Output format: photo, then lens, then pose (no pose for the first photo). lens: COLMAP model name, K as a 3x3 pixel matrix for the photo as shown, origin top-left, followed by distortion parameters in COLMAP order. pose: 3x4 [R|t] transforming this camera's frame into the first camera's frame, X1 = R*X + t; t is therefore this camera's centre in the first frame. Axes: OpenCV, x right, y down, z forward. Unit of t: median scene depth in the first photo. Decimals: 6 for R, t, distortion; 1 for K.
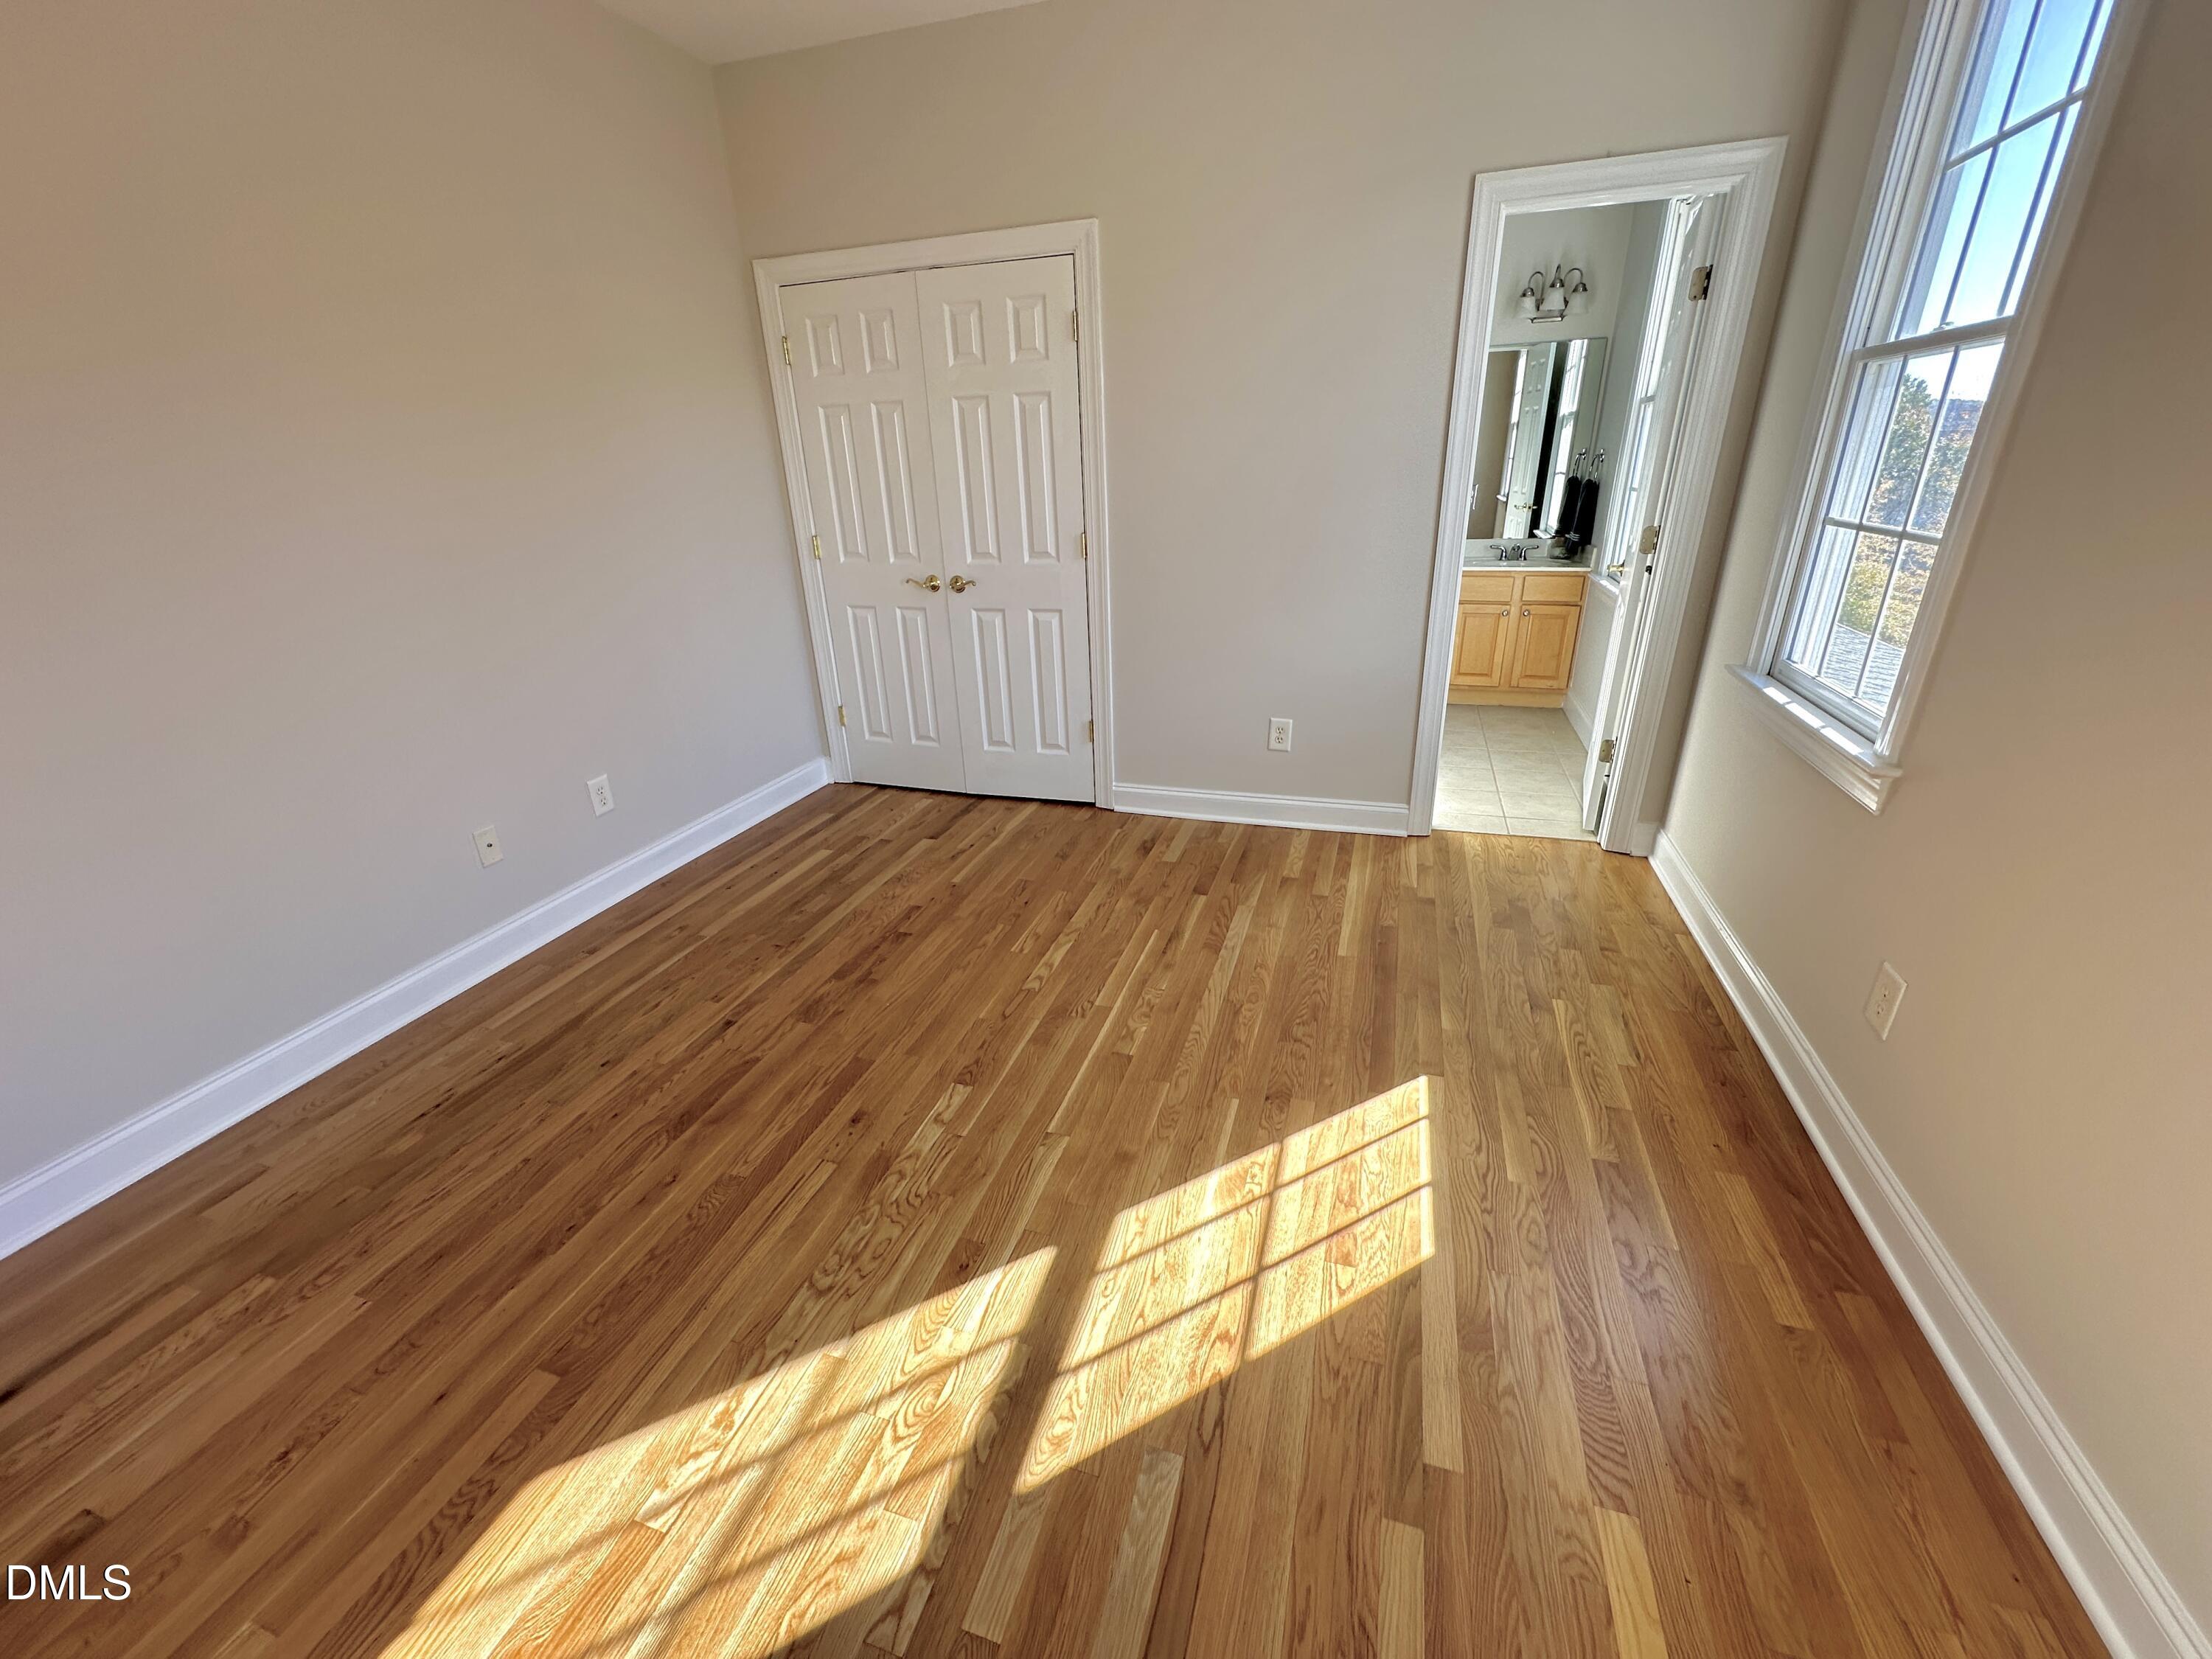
lens RADIAL K [[881.9, 0, 1098.6], [0, 881.9, 823.8], [0, 0, 1]] dist [-0.007353, 0.001444]
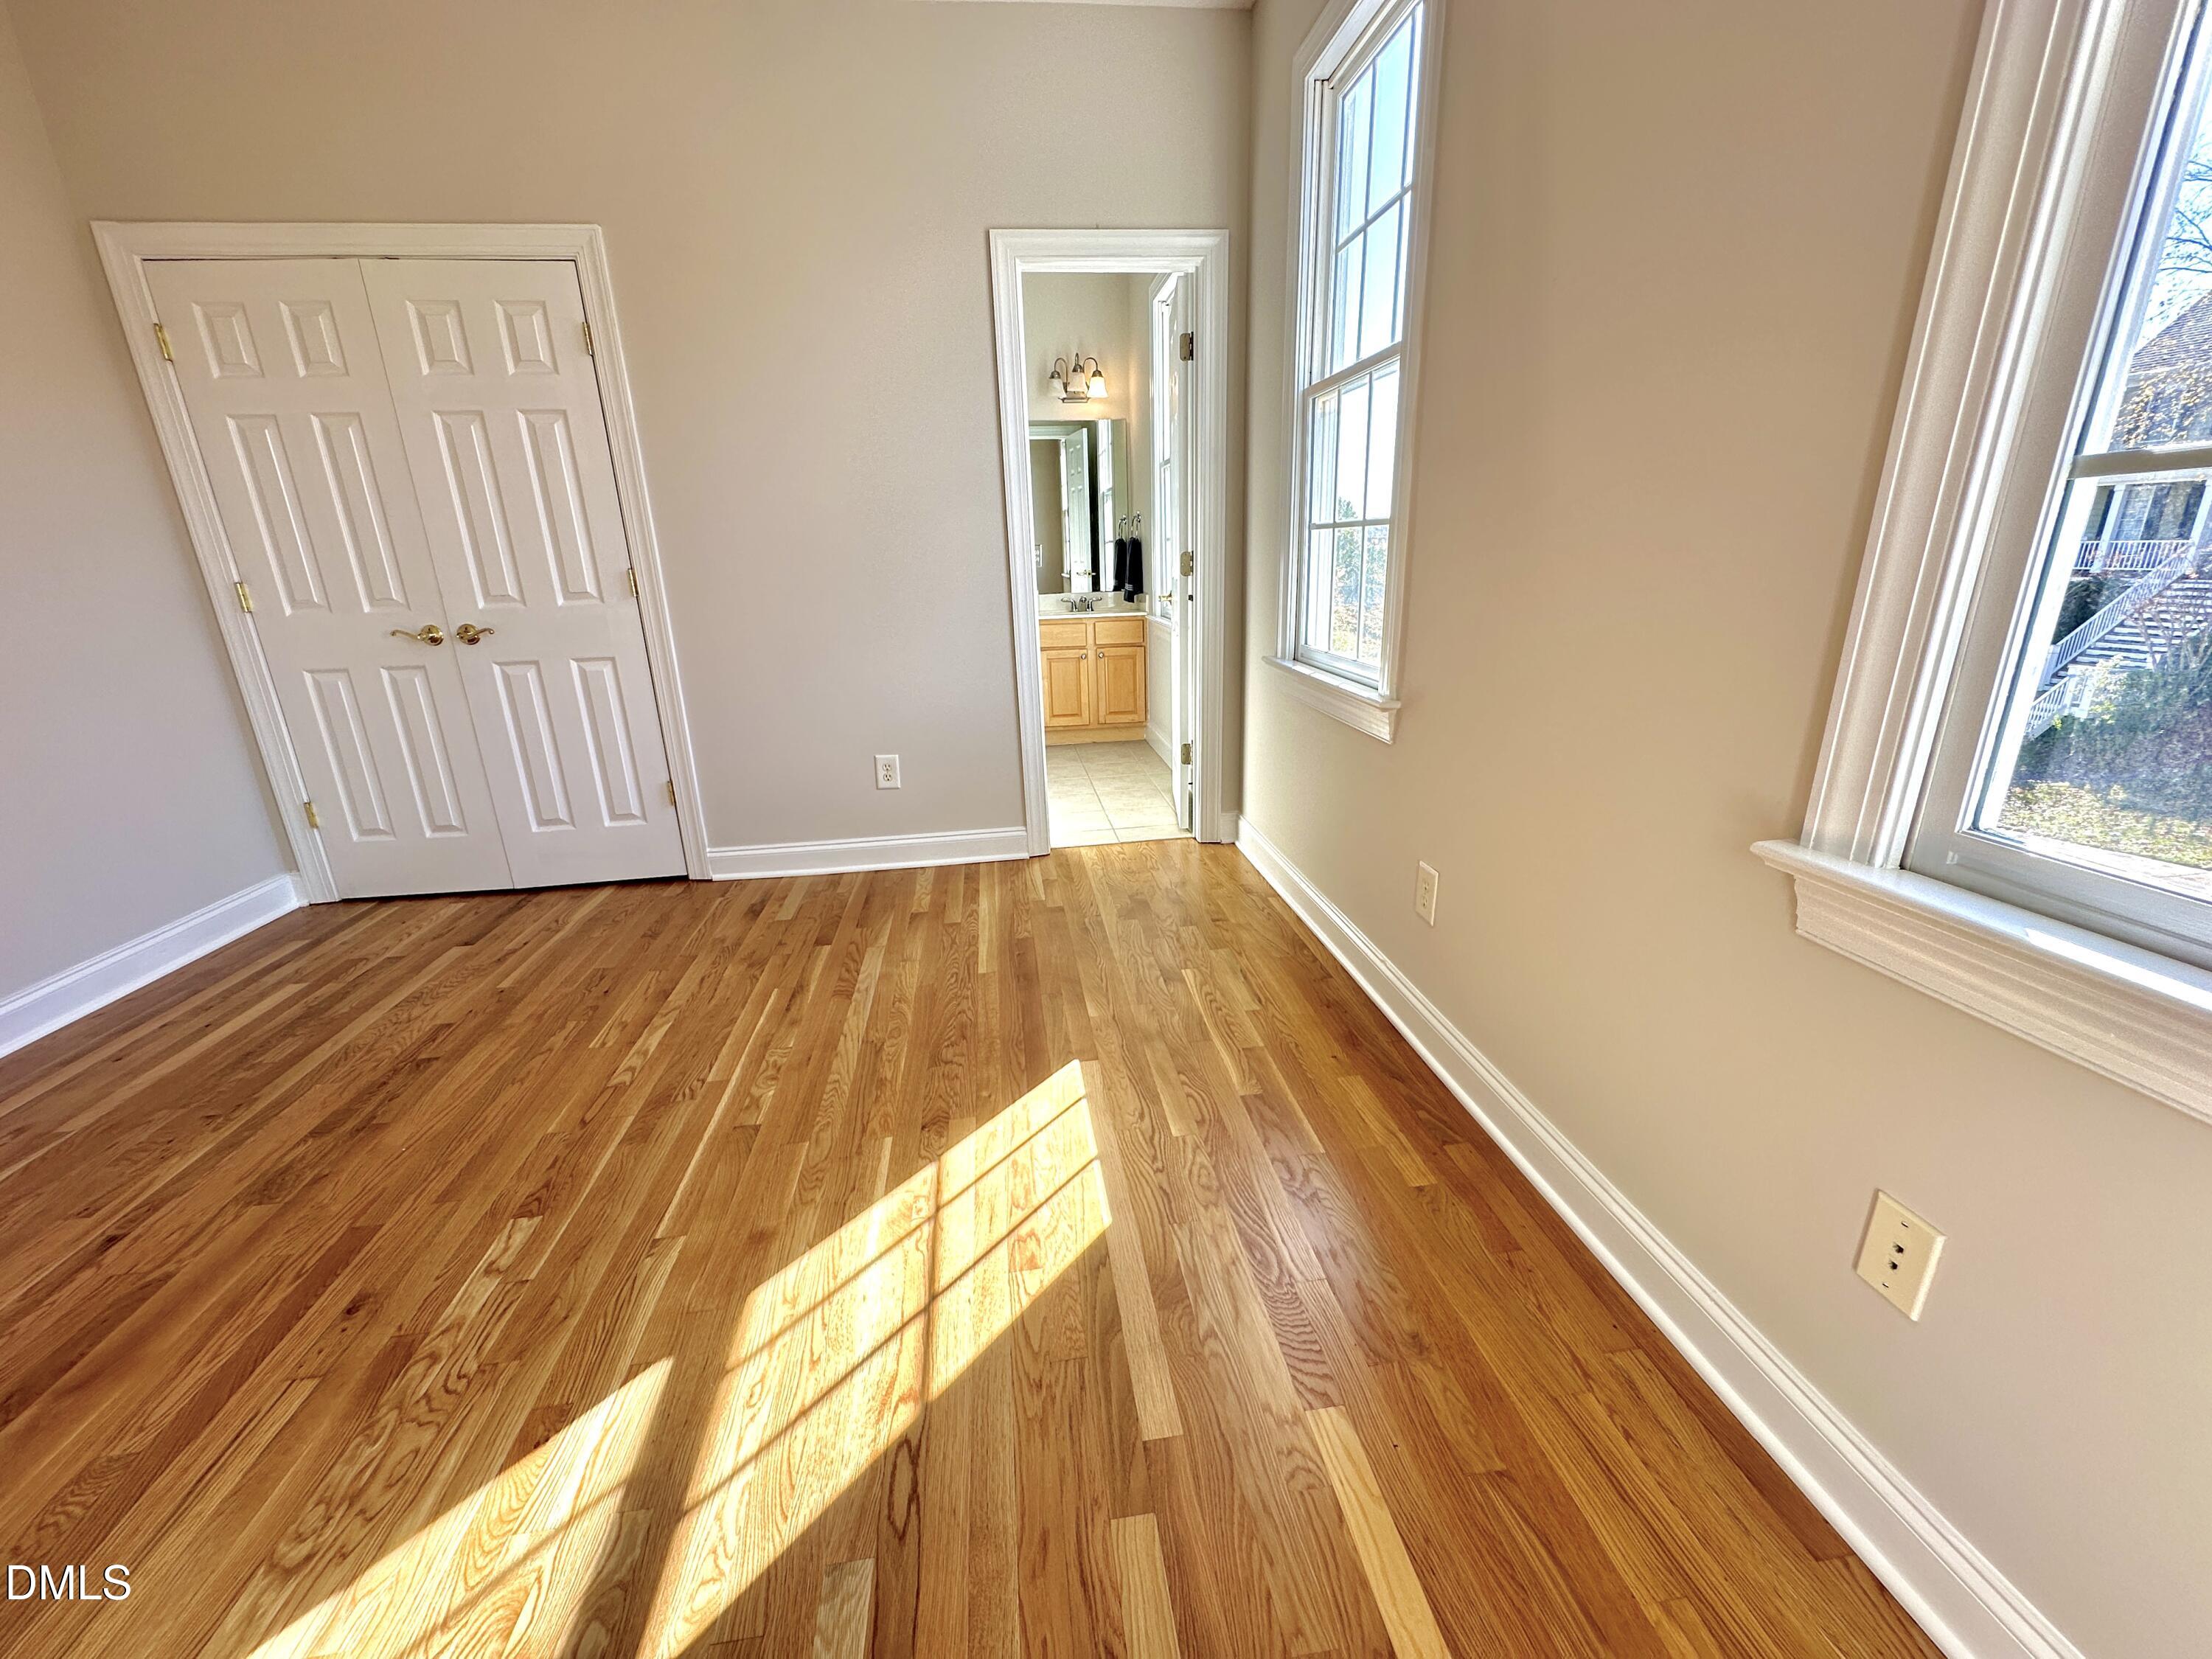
lens RADIAL K [[881.9, 0, 1103.2], [0, 881.9, 830.4], [0, 0, 1]] dist [-0.007353, 0.001444]
pose [[0.903074, -0.124888, 0.410925, 0.023740], [0.166193, 0.983867, -0.066218, 0.095028], [-0.396026, 0.128092, 0.909261, 0.066770]]
